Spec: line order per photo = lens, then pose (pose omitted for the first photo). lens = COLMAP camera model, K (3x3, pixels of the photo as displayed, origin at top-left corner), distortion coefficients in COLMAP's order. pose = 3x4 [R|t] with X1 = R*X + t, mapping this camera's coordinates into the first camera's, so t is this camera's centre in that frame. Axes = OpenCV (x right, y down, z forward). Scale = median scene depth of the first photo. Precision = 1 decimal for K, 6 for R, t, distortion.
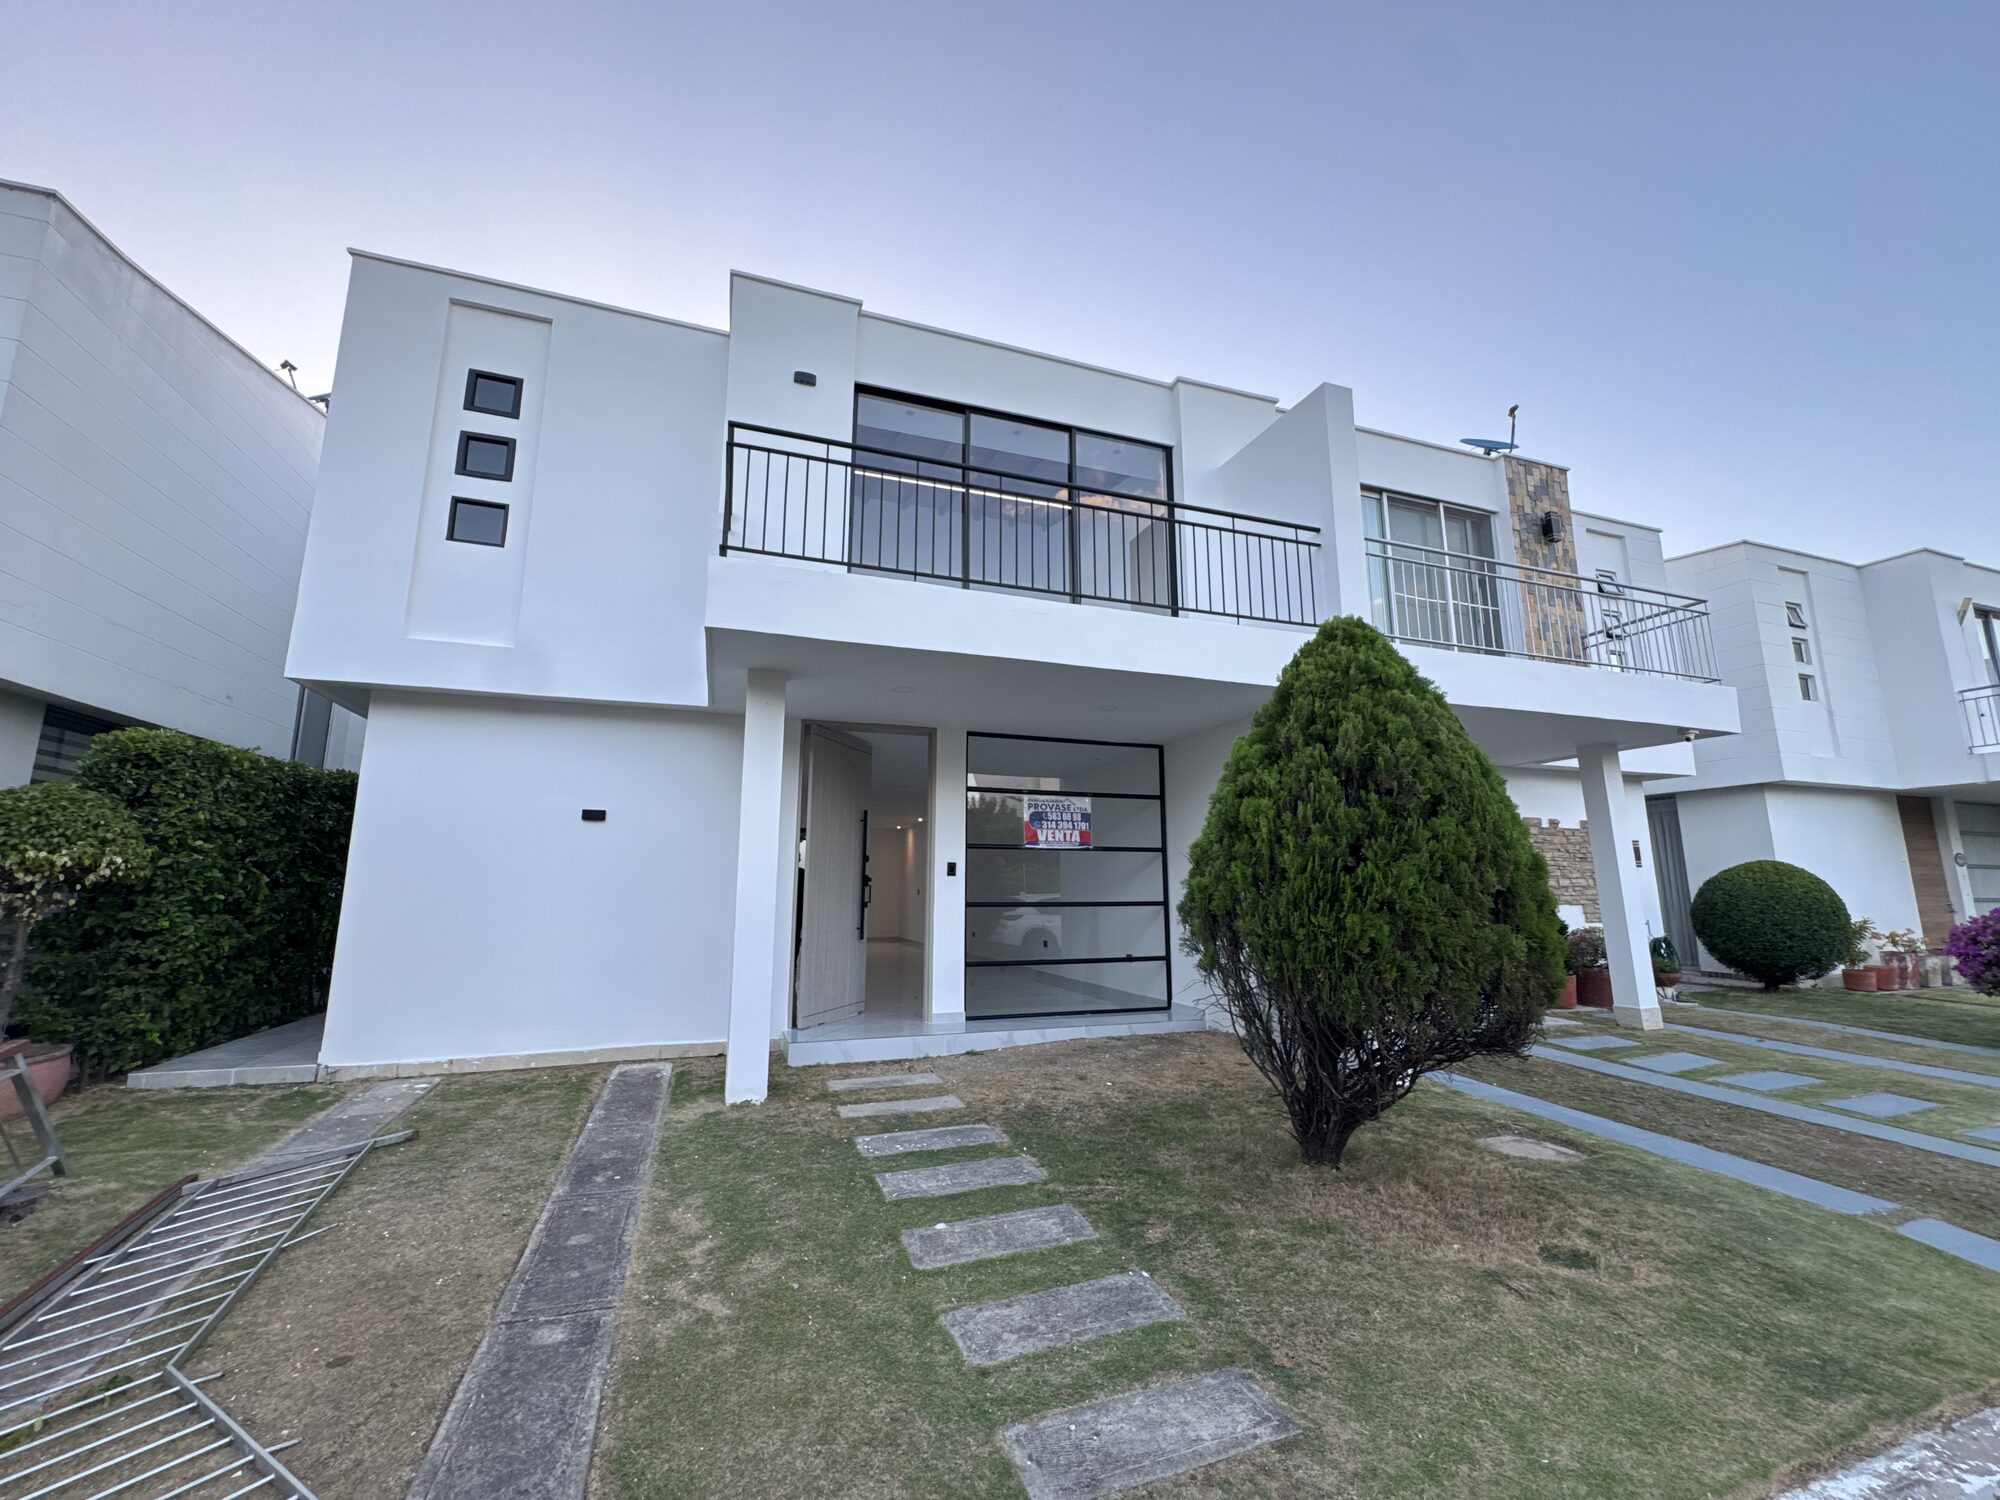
lens RADIAL K [[802.5, 0, 998.7], [0, 802.5, 751.7], [0, 0, 1]] dist [-0.001290, 0.000530]
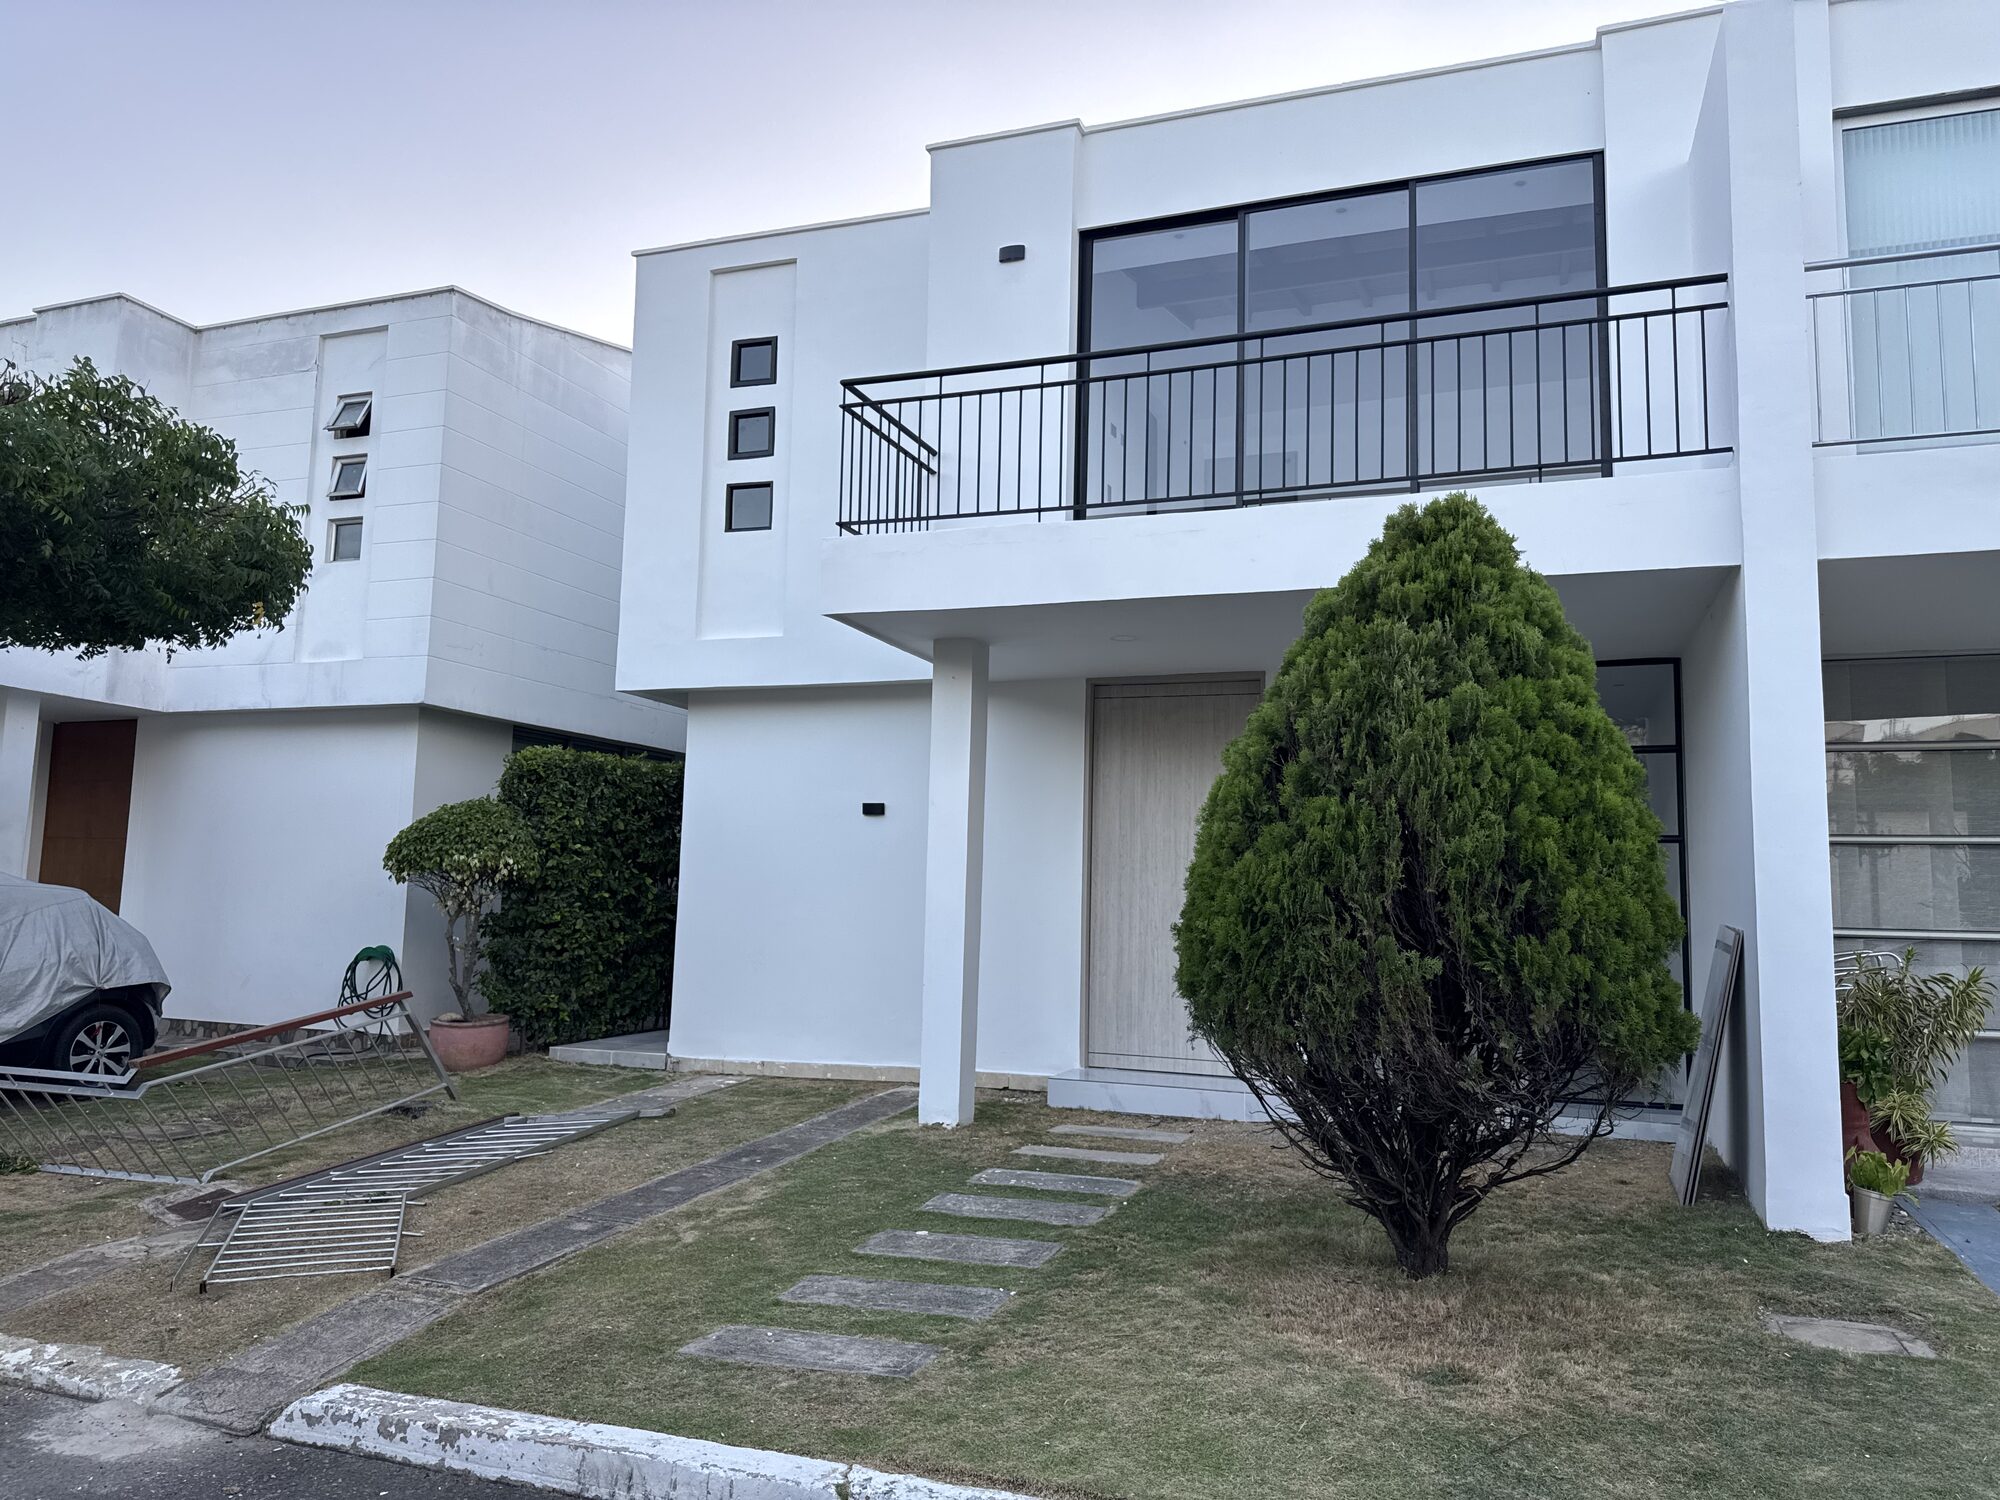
lens RADIAL K [[1379.8, 0, 1003.5], [0, 1379.8, 746.3], [0, 0, 1]] dist [0.044344, -0.016634]
pose [[0.782103, -0.056403, -0.620592, 0.655846], [0.088379, 0.995868, 0.020869, -0.012118], [0.616850, -0.071170, 0.783856, -0.128909]]
